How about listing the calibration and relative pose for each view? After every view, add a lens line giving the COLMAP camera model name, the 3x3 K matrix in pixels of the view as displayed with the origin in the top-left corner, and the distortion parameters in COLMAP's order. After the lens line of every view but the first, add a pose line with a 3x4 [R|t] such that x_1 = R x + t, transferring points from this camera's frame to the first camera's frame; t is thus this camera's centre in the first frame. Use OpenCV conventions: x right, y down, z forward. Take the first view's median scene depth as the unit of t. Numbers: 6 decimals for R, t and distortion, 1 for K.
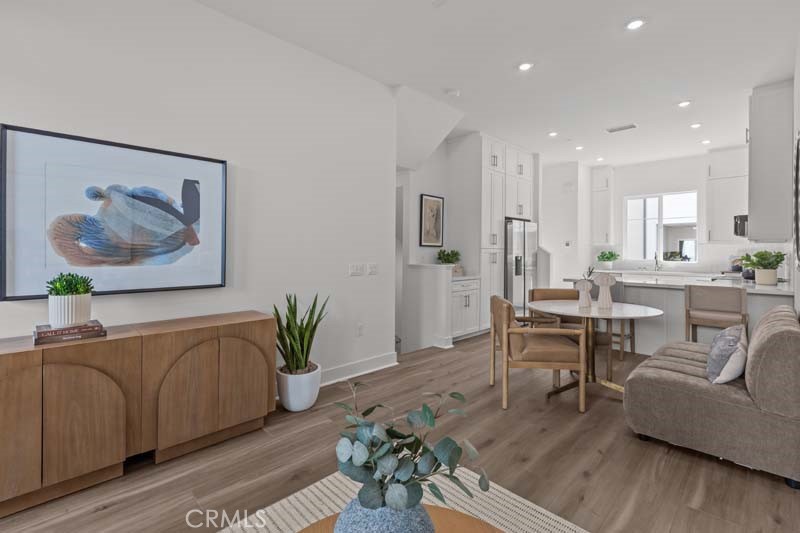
lens RADIAL K [[362.4, 0, 395.7], [0, 362.4, 252.7], [0, 0, 1]] dist [-0.000570, -0.000243]
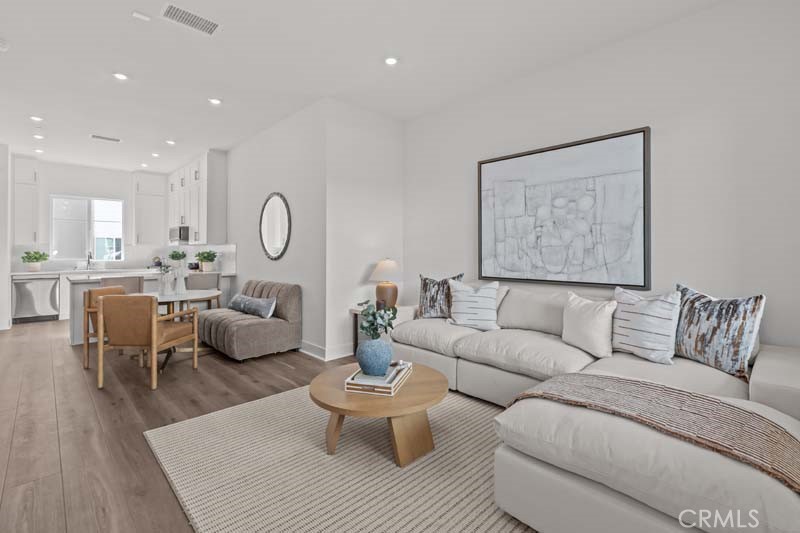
lens RADIAL K [[362.4, 0, 396.0], [0, 362.4, 250.9], [0, 0, 1]] dist [-0.000570, -0.000243]
pose [[-0.001729, -0.000619, 0.999998, -0.370492], [0.005122, 0.999987, 0.000628, -0.001050], [-0.999985, 0.005123, -0.001726, 0.104347]]
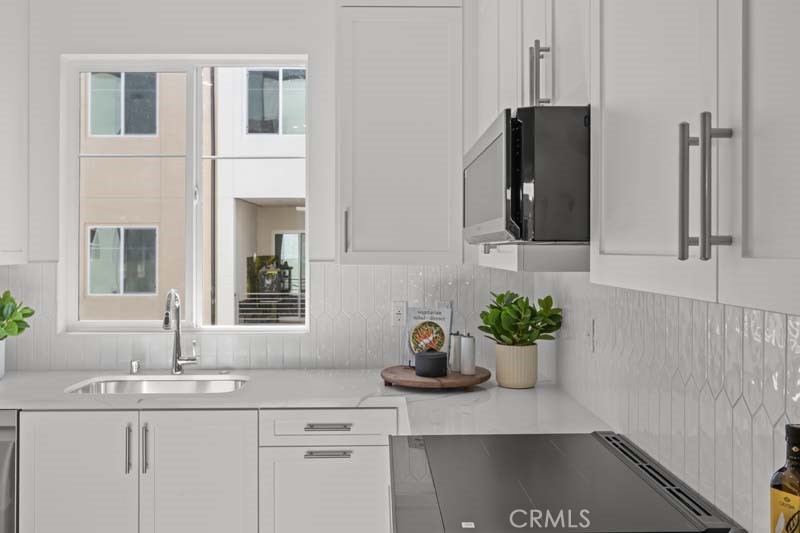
lens RADIAL K [[718.5, 0, 391.6], [0, 718.5, 236.4], [0, 0, 1]] dist [0.001147, 0.008601]
pose [[0.682957, 0.011414, 0.730370, 0.503669], [0.003503, 0.999815, -0.018900, -0.032117], [-0.730450, 0.015466, 0.682791, 0.611636]]
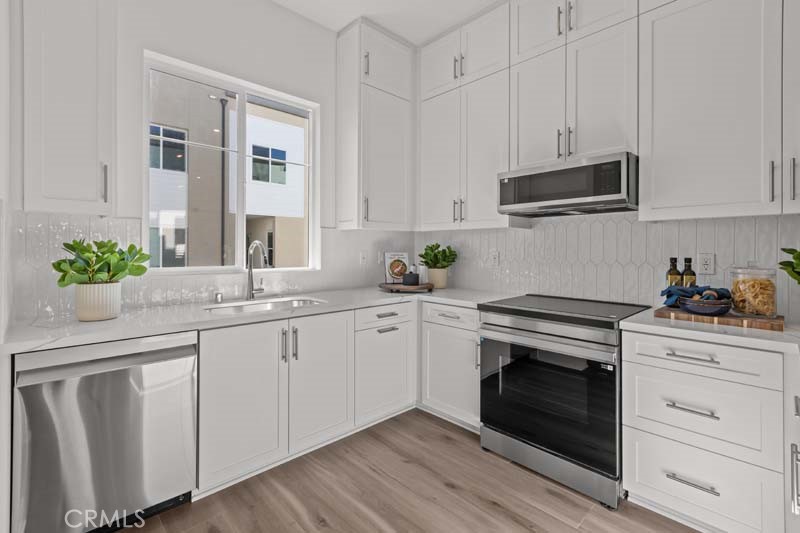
lens RADIAL K [[362.4, 0, 393.5], [0, 362.4, 249.6], [0, 0, 1]] dist [-0.000570, -0.000243]
pose [[0.019052, -0.003633, 0.999812, 0.403137], [-0.002317, 0.999991, 0.003678, 0.000858], [-0.999816, -0.002386, 0.019043, 0.914834]]
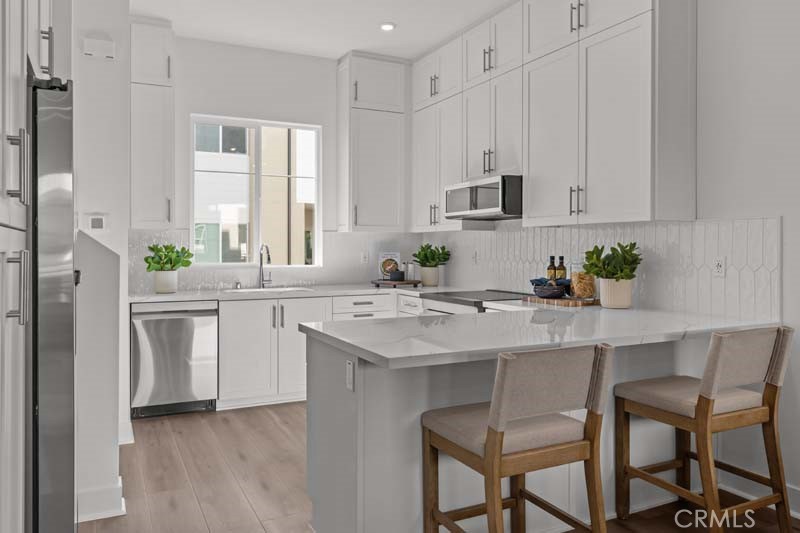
lens RADIAL K [[590.2, 0, 395.3], [0, 590.2, 249.7], [0, 0, 1]] dist [-0.005361, -0.000296]
pose [[0.309128, -0.004929, 0.951008, 0.072497], [0.001586, 0.999988, 0.004668, -0.001391], [-0.951019, 0.000065, 0.309132, 0.651895]]
